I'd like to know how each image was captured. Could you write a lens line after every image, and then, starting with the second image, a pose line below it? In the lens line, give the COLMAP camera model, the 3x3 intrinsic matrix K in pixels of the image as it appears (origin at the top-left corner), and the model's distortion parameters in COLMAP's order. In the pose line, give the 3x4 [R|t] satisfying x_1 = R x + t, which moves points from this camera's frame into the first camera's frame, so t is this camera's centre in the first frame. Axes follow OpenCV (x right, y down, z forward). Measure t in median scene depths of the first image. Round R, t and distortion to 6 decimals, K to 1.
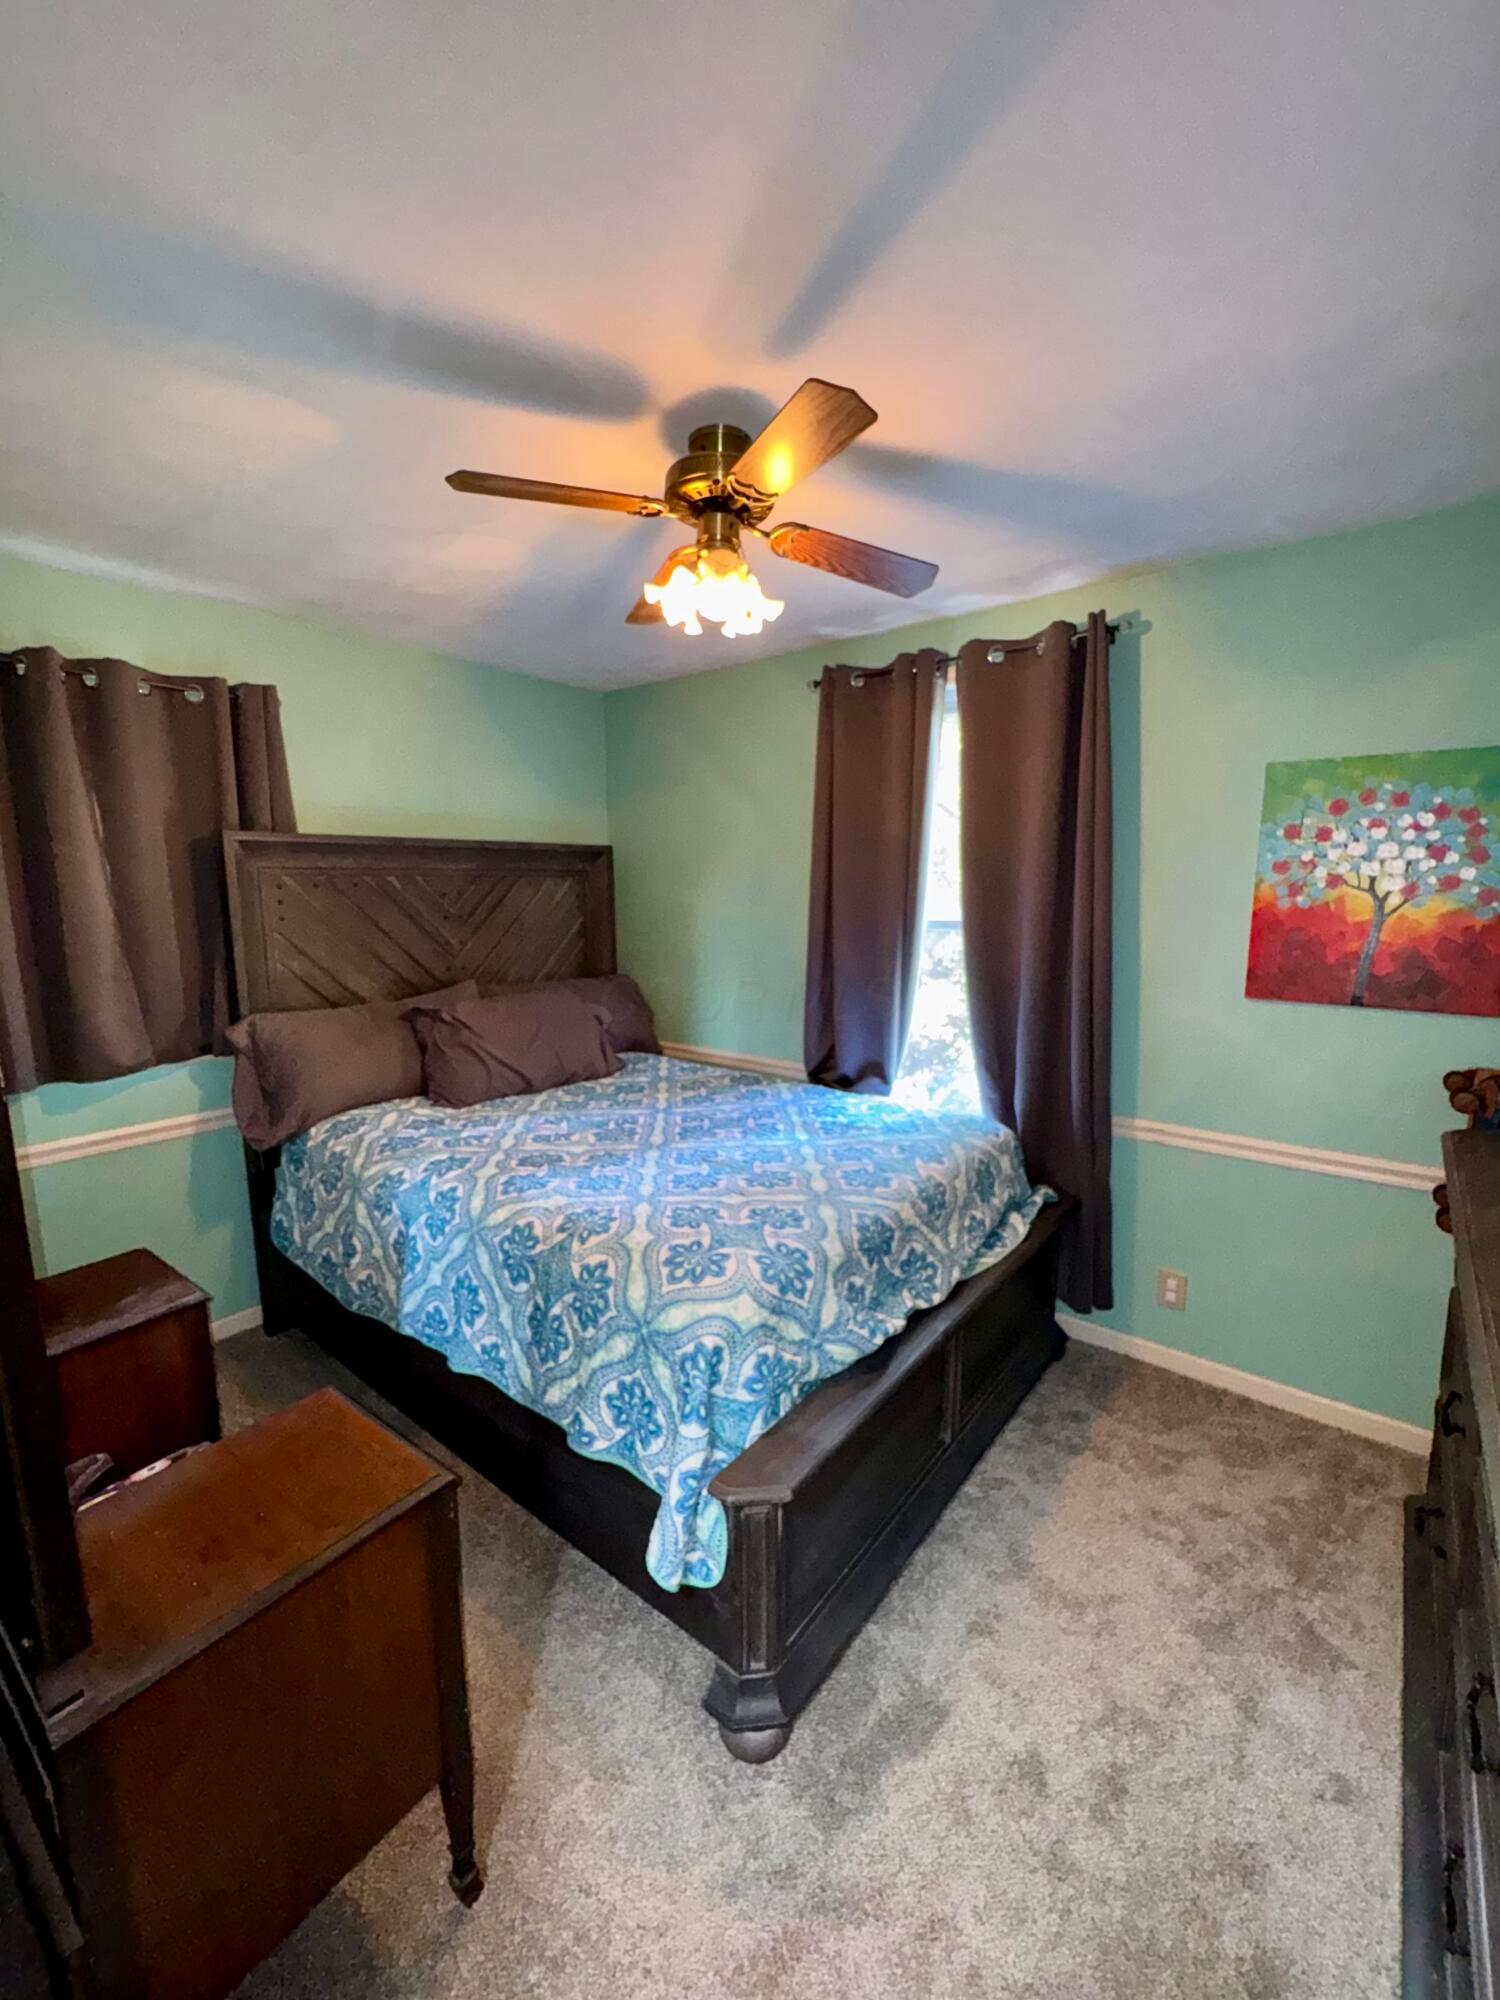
lens RADIAL K [[802.2, 0, 755.1], [0, 802.2, 999.7], [0, 0, 1]] dist [-0.002950, 0.000263]
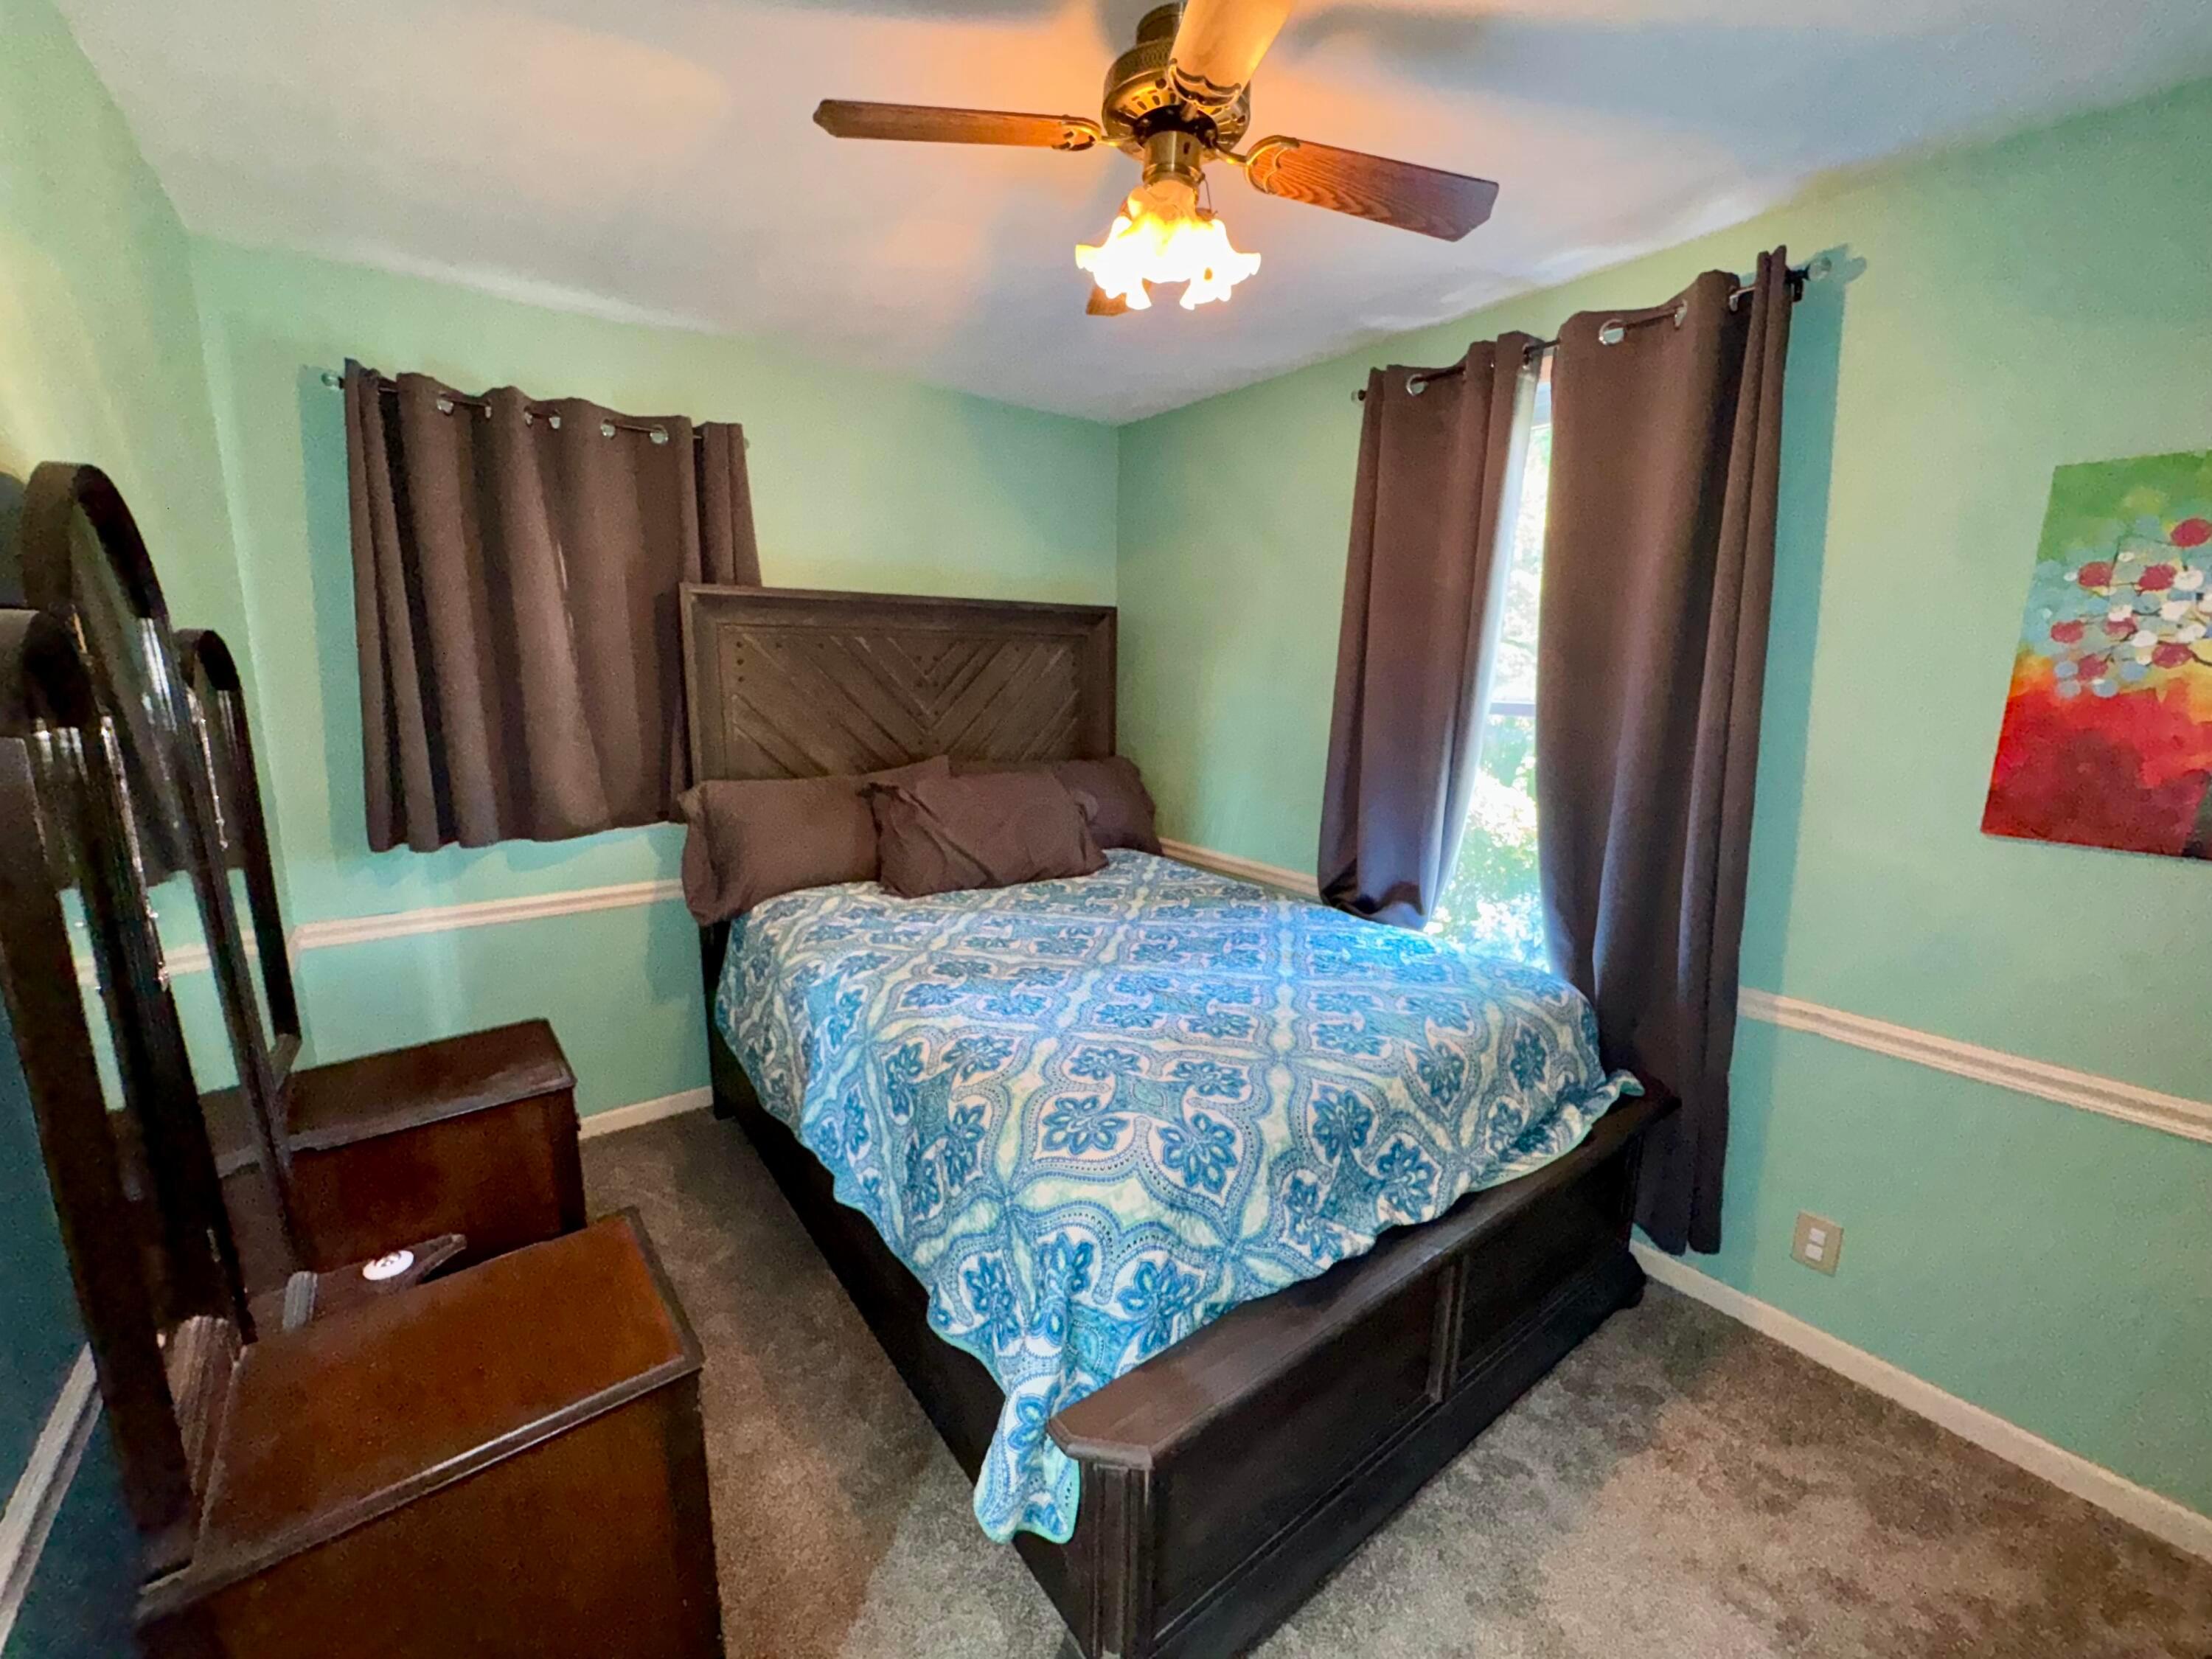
lens RADIAL K [[887.3, 0, 1105.6], [0, 887.3, 824.6], [0, 0, 1]] dist [-0.002950, 0.000263]
pose [[0.967424, 0.063962, -0.244947, 0.104732], [-0.054638, 0.997506, 0.044678, -0.003086], [0.247194, -0.029840, 0.968506, 0.133703]]
